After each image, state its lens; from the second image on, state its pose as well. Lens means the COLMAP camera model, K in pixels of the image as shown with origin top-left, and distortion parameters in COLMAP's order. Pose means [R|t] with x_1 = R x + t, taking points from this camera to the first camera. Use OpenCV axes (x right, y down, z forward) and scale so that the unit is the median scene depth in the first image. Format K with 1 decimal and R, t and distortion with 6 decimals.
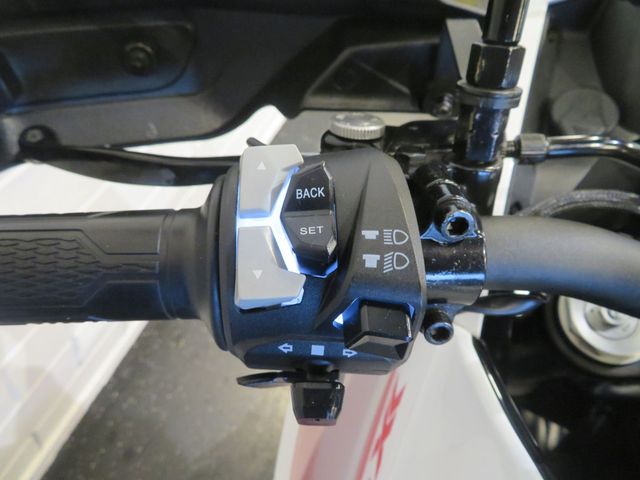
lens RADIAL K [[457.4, 0, 320.3], [0, 457.4, 242.4], [0, 0, 1]] dist [0.000178, -0.003693]
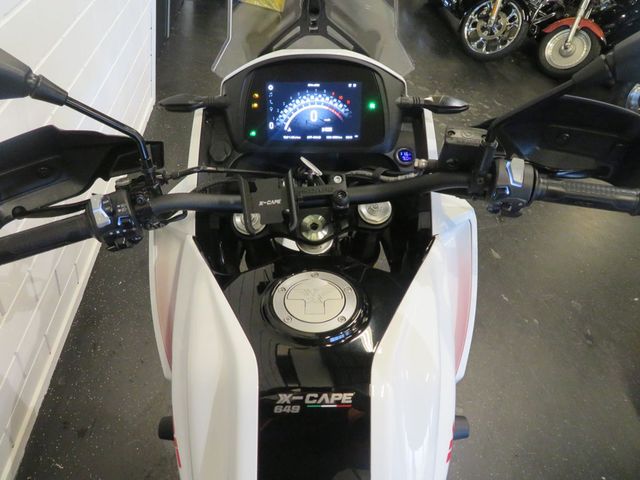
lens RADIAL K [[457.4, 0, 320.3], [0, 457.4, 242.4], [0, 0, 1]] dist [0.000178, -0.003693]
pose [[0.934364, -0.284787, 0.214150, 0.488356], [0.285851, 0.957903, 0.026660, 0.429518], [-0.212727, 0.036305, 0.976437, -2.205308]]
